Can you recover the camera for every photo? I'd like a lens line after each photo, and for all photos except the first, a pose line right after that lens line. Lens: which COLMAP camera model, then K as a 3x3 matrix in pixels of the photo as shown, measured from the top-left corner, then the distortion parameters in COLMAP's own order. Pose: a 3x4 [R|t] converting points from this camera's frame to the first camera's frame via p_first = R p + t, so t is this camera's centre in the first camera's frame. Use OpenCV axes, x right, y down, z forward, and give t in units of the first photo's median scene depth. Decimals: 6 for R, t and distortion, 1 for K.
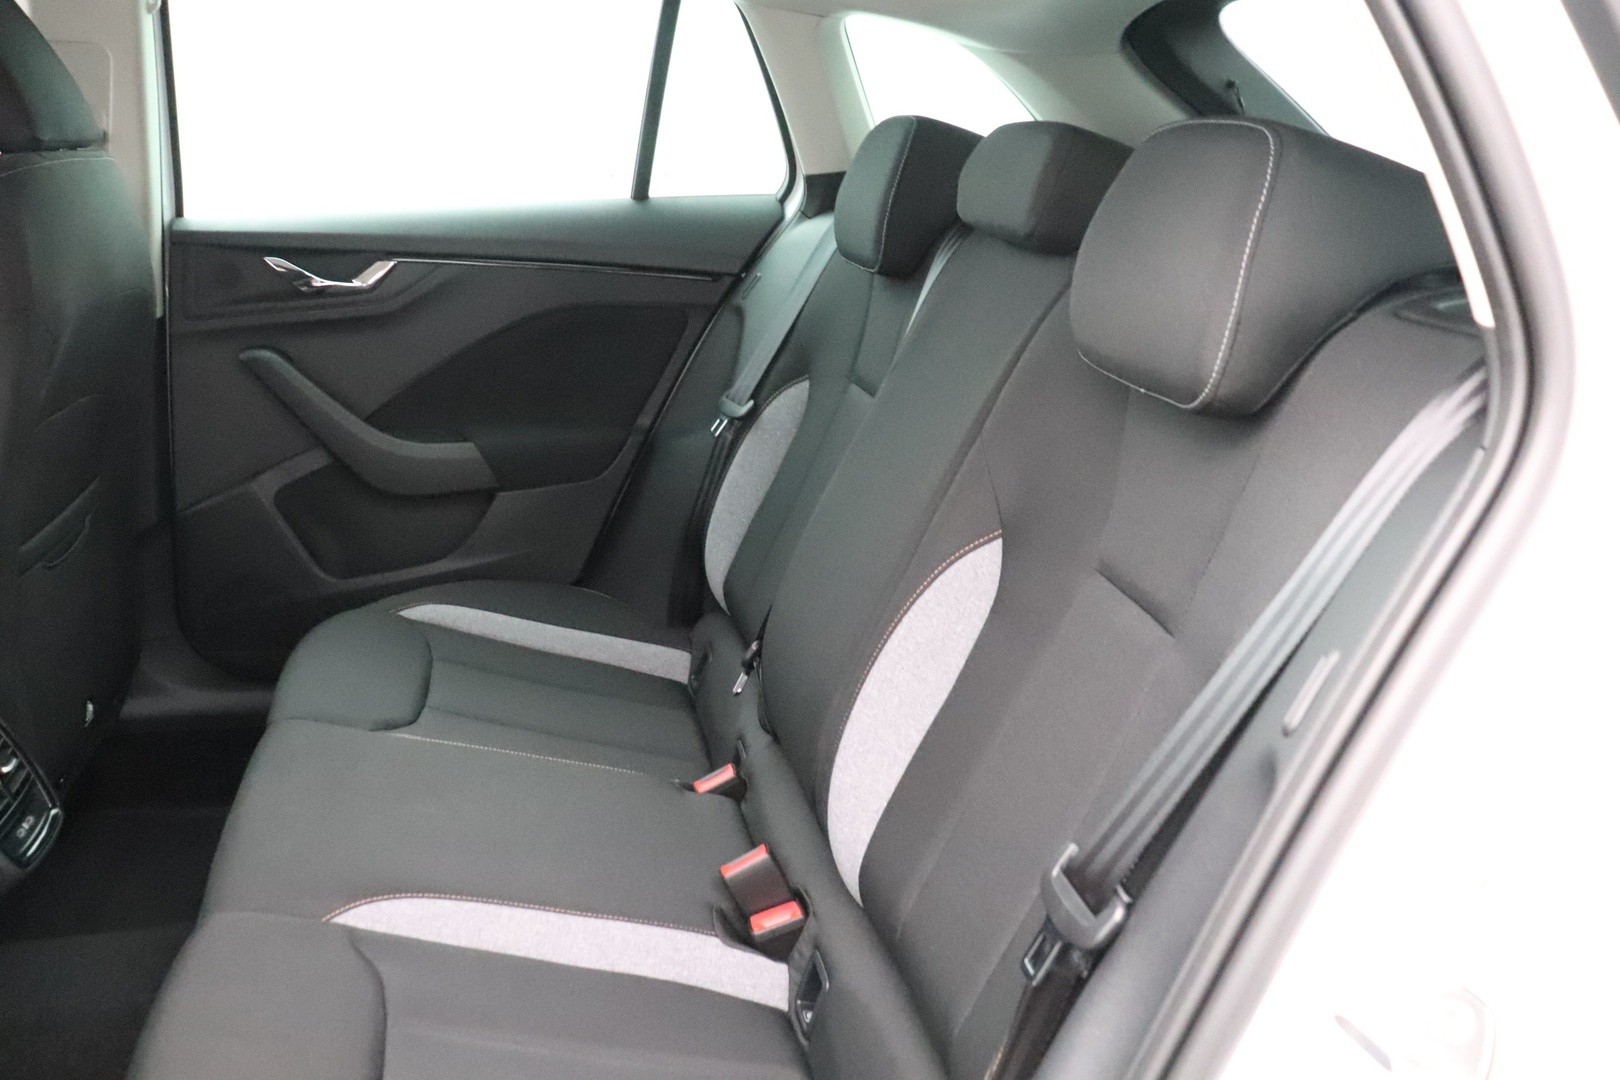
lens RADIAL K [[1326.9, 0, 810.0], [0, 1326.9, 540.0], [0, 0, 1]] dist [-0.167597, 0.126977]
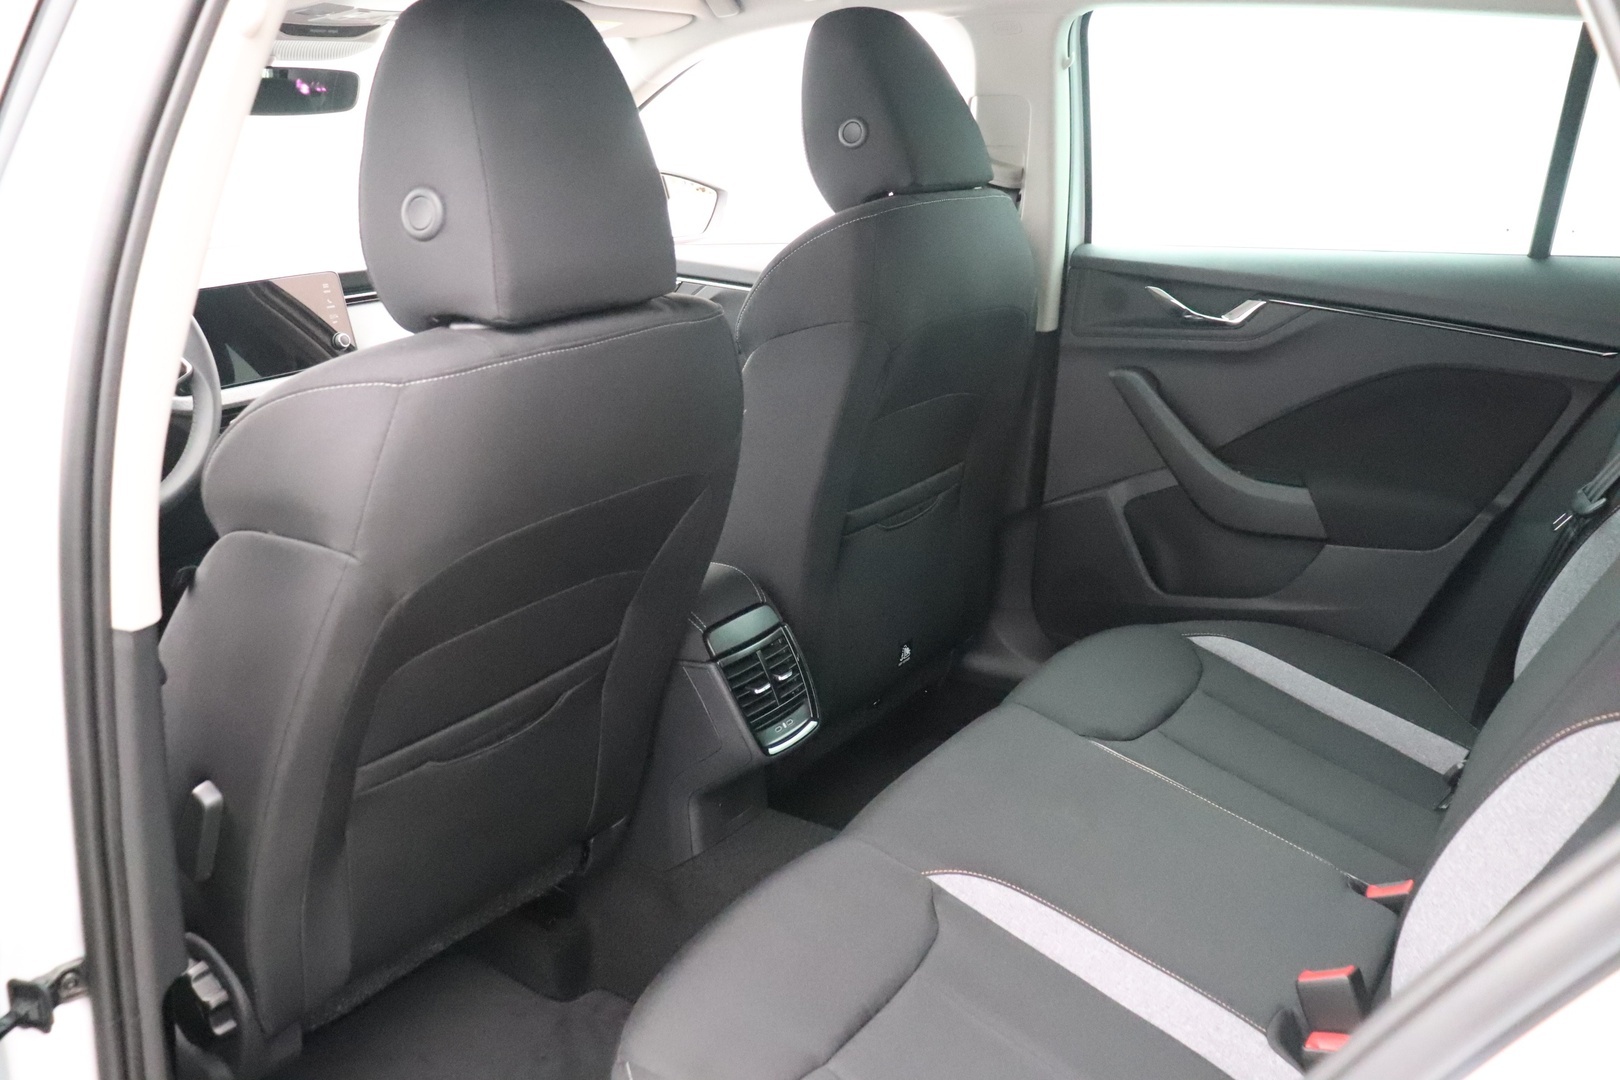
lens RADIAL K [[1353.2, 0, 810.0], [0, 1353.2, 540.0], [0, 0, 1]] dist [-0.178871, 0.163921]
pose [[0.676122, 0.192691, -0.711146, 0.215788], [-0.193182, 0.977791, 0.081274, -0.047160], [0.711013, 0.082430, 0.698331, 0.035455]]
